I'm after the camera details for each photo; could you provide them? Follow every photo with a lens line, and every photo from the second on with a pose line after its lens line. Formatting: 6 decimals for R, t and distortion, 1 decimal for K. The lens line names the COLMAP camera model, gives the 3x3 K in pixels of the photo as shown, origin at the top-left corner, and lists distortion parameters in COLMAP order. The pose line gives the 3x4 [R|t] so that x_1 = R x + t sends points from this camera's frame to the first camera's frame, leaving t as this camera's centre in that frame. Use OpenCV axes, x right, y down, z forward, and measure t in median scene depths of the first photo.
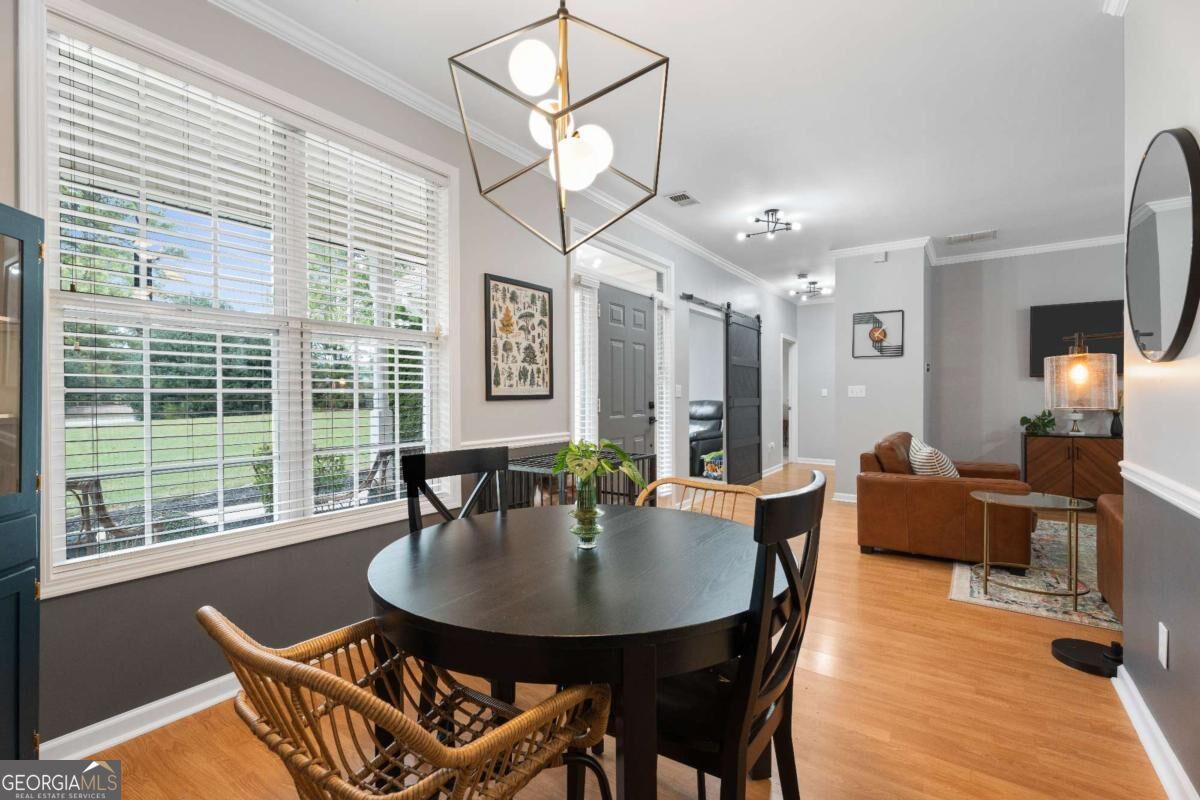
lens RADIAL K [[533.5, 0, 600.0], [0, 533.5, 400.0], [0, 0, 1]] dist [0.001494, -0.000320]
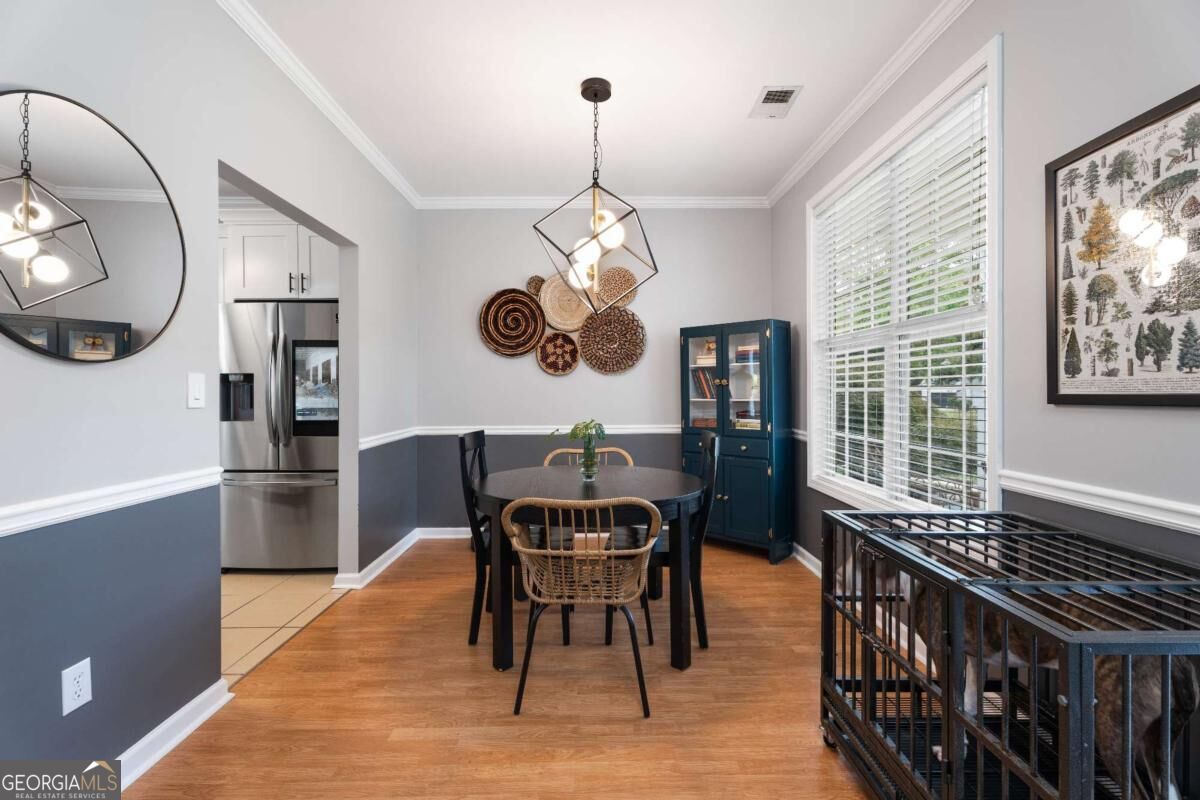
lens RADIAL K [[533.5, 0, 600.0], [0, 533.5, 400.0], [0, 0, 1]] dist [0.001494, -0.000320]
pose [[-0.807141, 0.014660, -0.590176, 0.448750], [0.002506, 0.999768, 0.021407, -0.014883], [0.590353, 0.015800, -0.806990, 1.130075]]
